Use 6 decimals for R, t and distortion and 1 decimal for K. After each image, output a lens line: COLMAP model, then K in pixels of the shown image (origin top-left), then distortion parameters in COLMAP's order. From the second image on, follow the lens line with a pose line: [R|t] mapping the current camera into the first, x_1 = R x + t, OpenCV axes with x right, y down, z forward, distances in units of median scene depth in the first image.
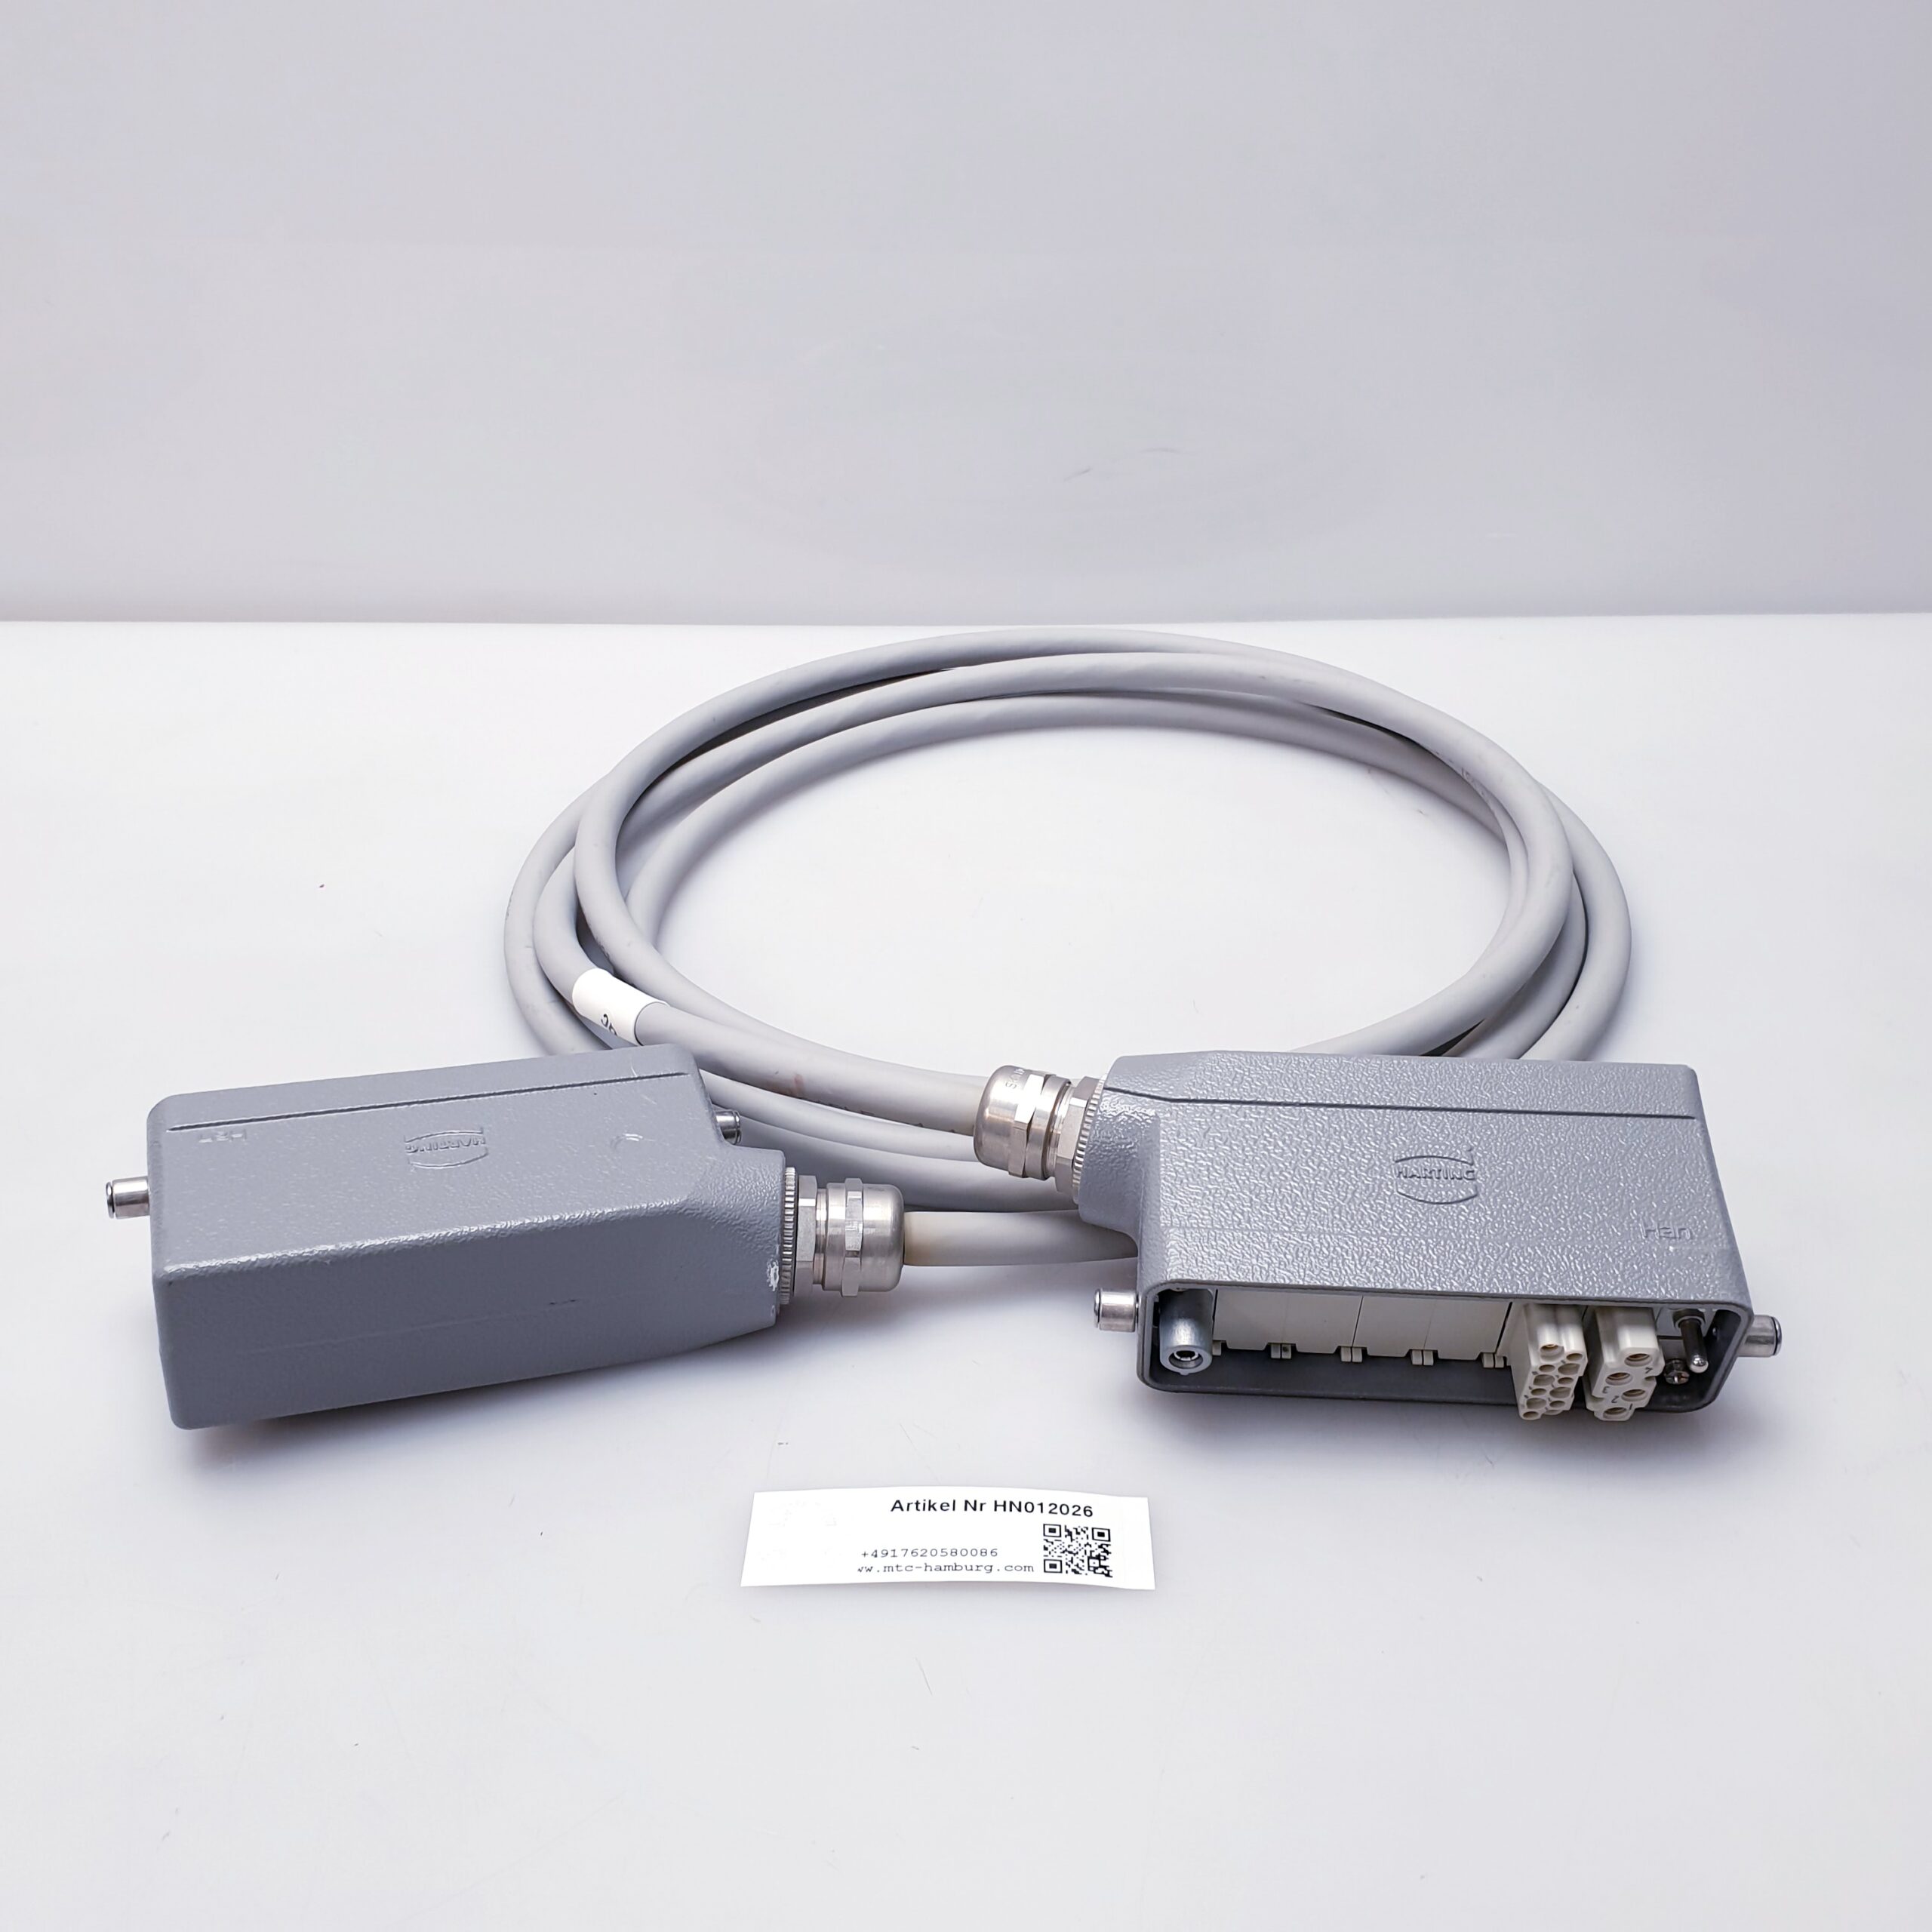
lens RADIAL K [[1924.2, 0, 965.1], [0, 1924.2, 969.5], [0, 0, 1]] dist [0.011622, 0.000000]
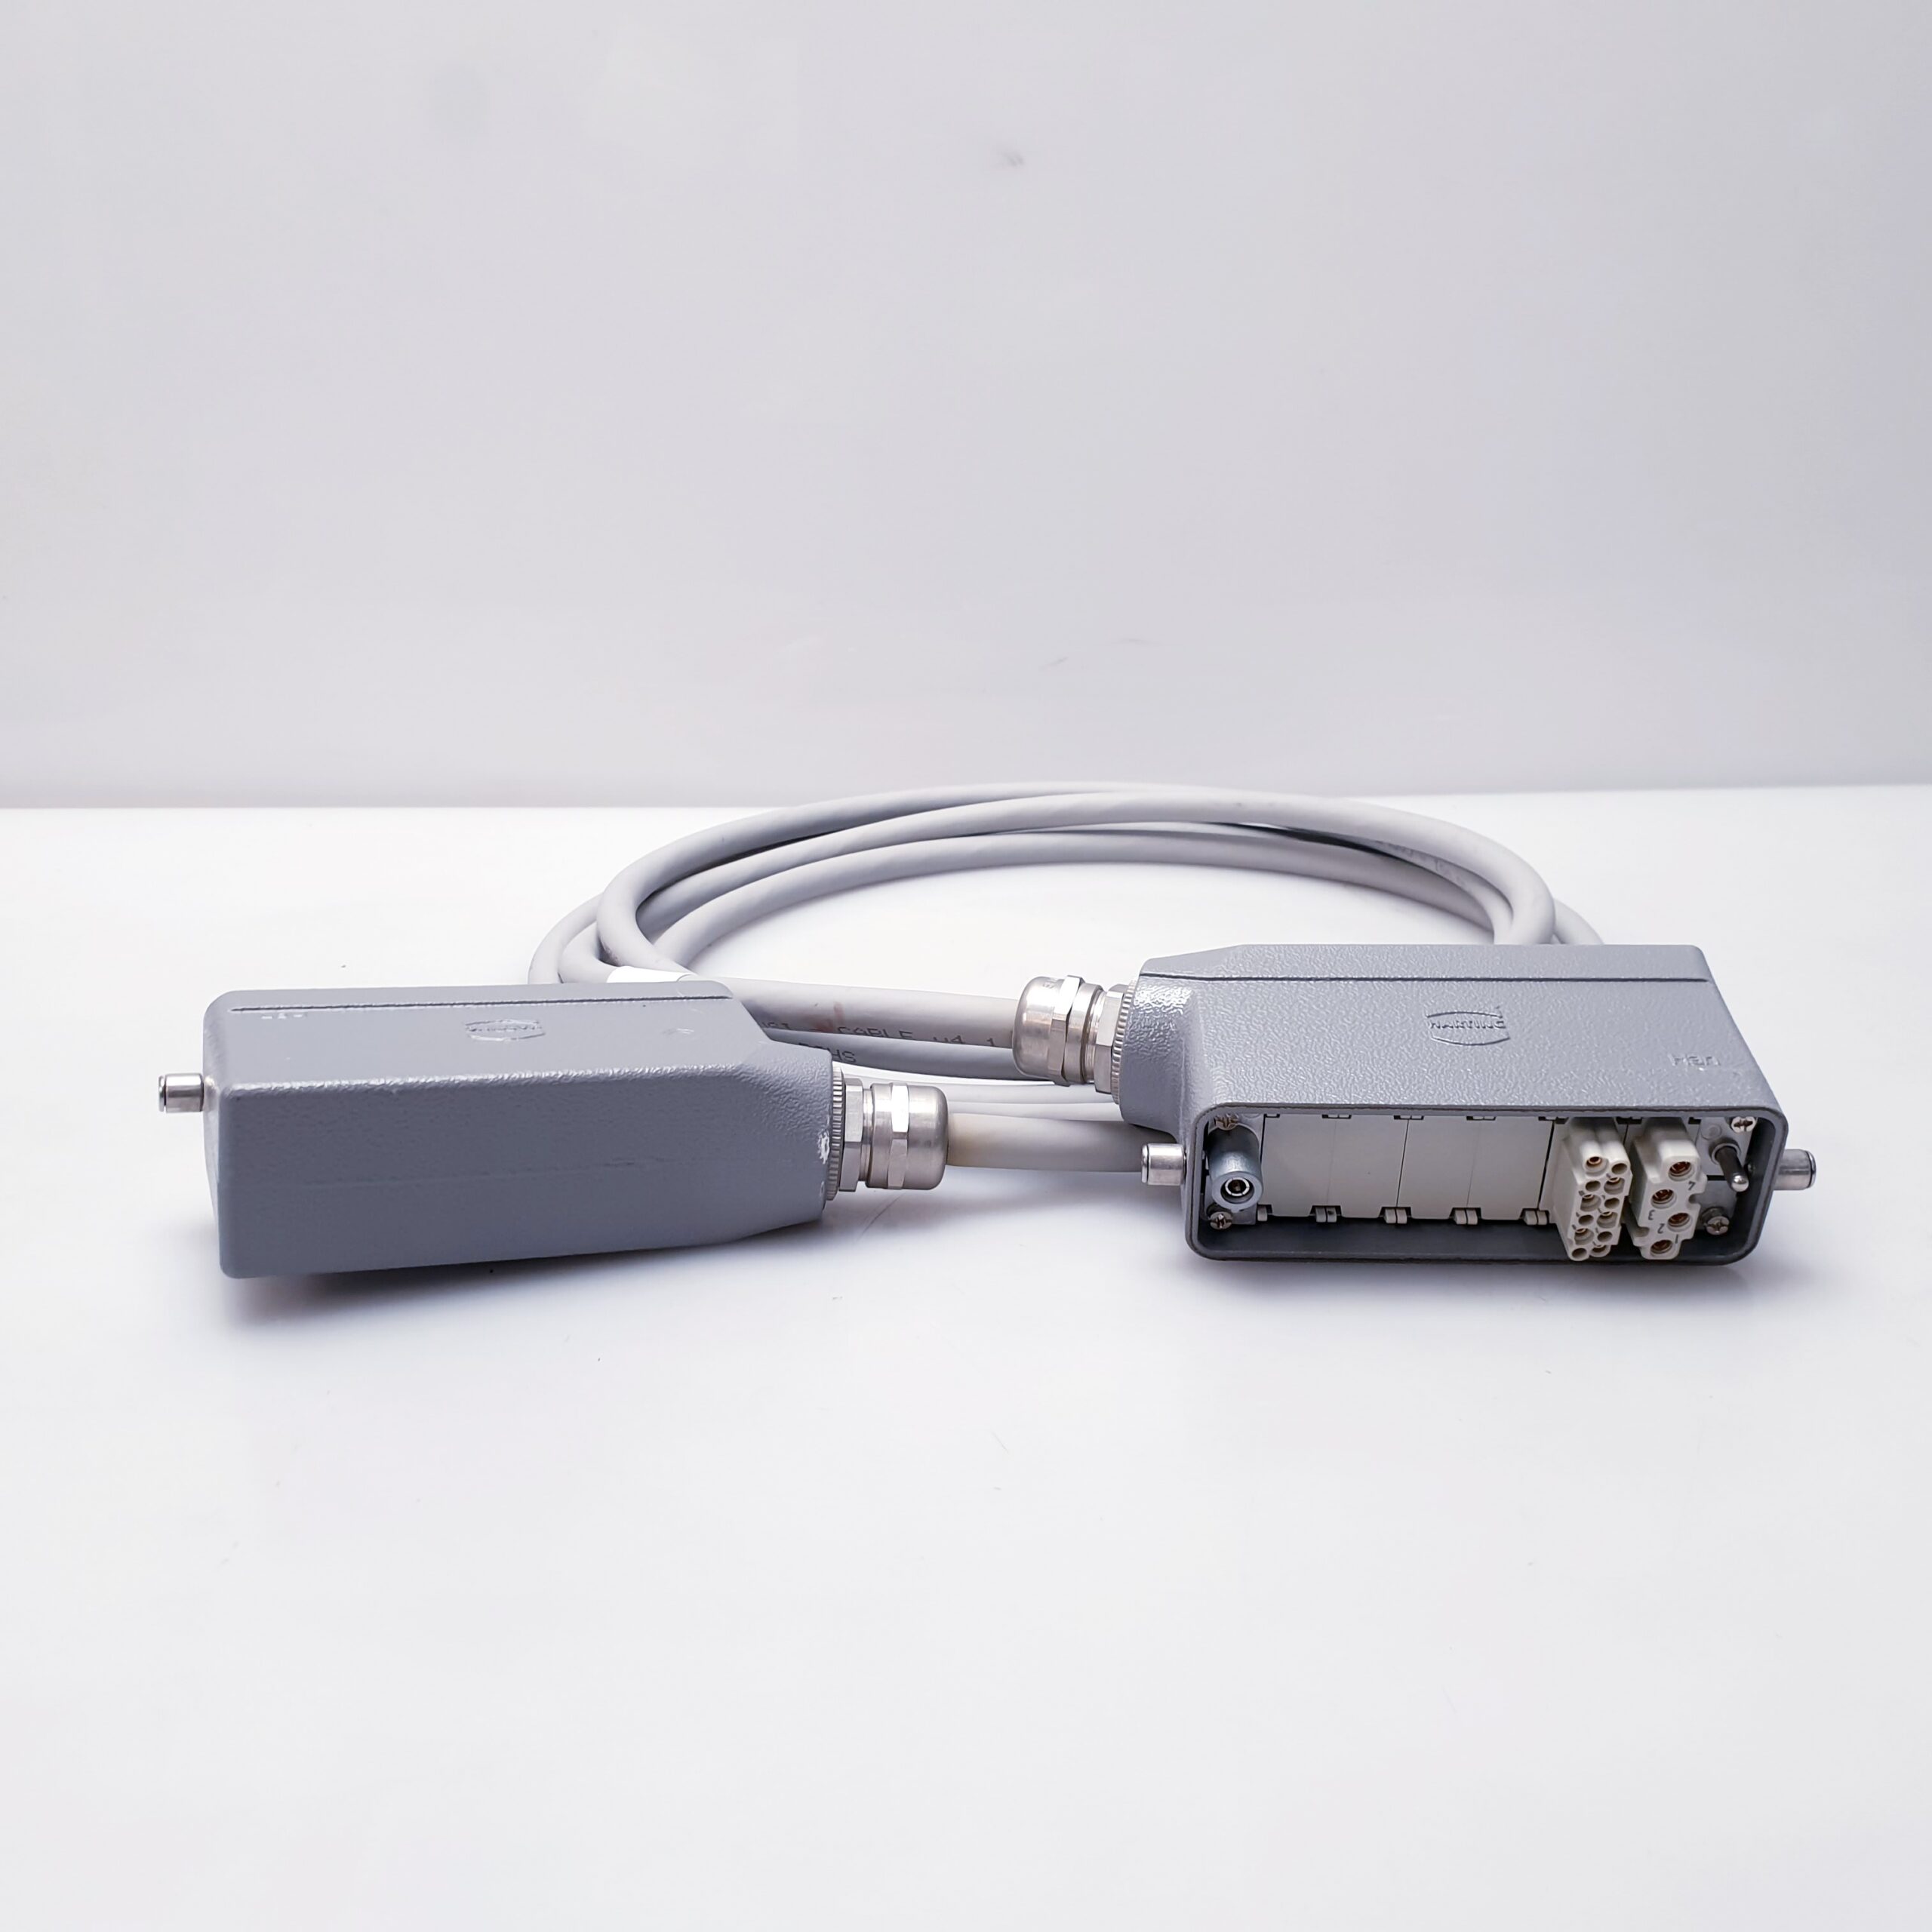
lens RADIAL K [[1924.2, 0, 949.1], [0, 1924.2, 976.9], [0, 0, 1]] dist [0.011622, 0.000000]
pose [[0.999491, -0.007136, 0.031106, -0.066175], [0.014247, 0.971944, -0.234779, 0.318618], [-0.028558, 0.235103, 0.971551, -0.006081]]
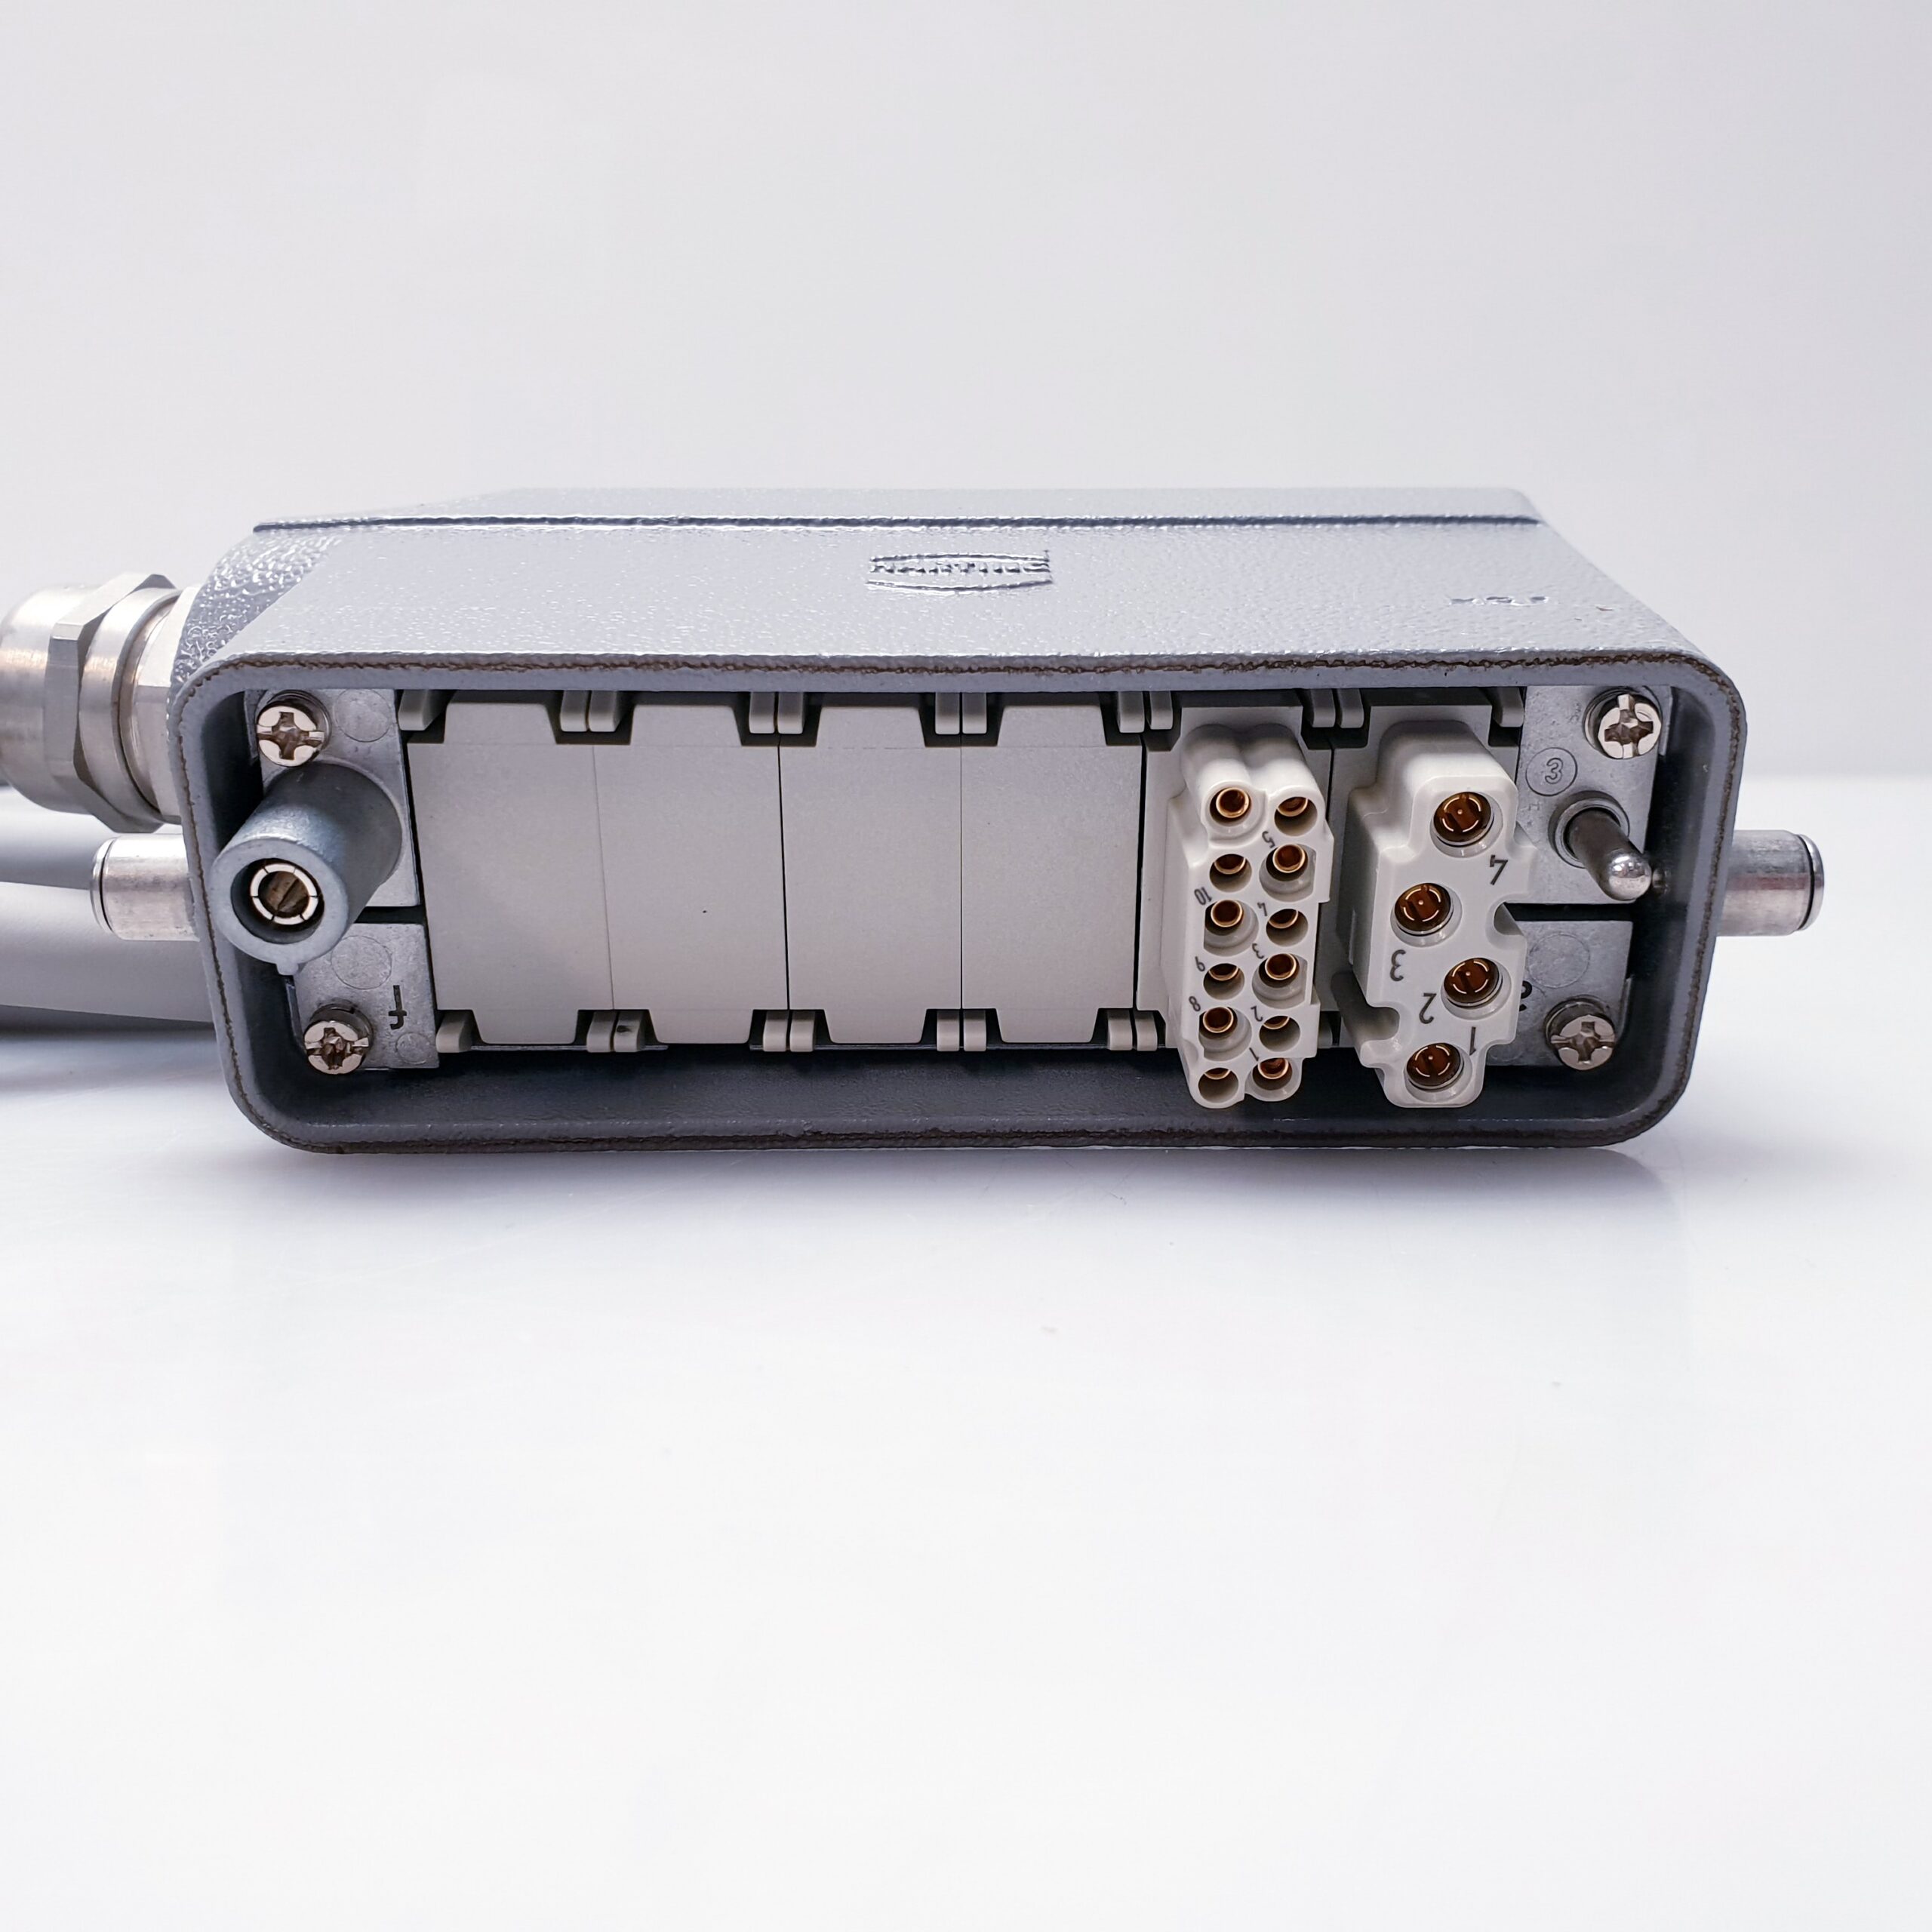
lens RADIAL K [[1924.2, 0, 958.7], [0, 1924.2, 962.0], [0, 0, 1]] dist [0.011622, 0.000000]
pose [[0.997564, -0.001186, 0.069748, 0.213399], [0.027752, 0.924076, -0.381199, 0.346426], [-0.064001, 0.382206, 0.921858, 0.637194]]
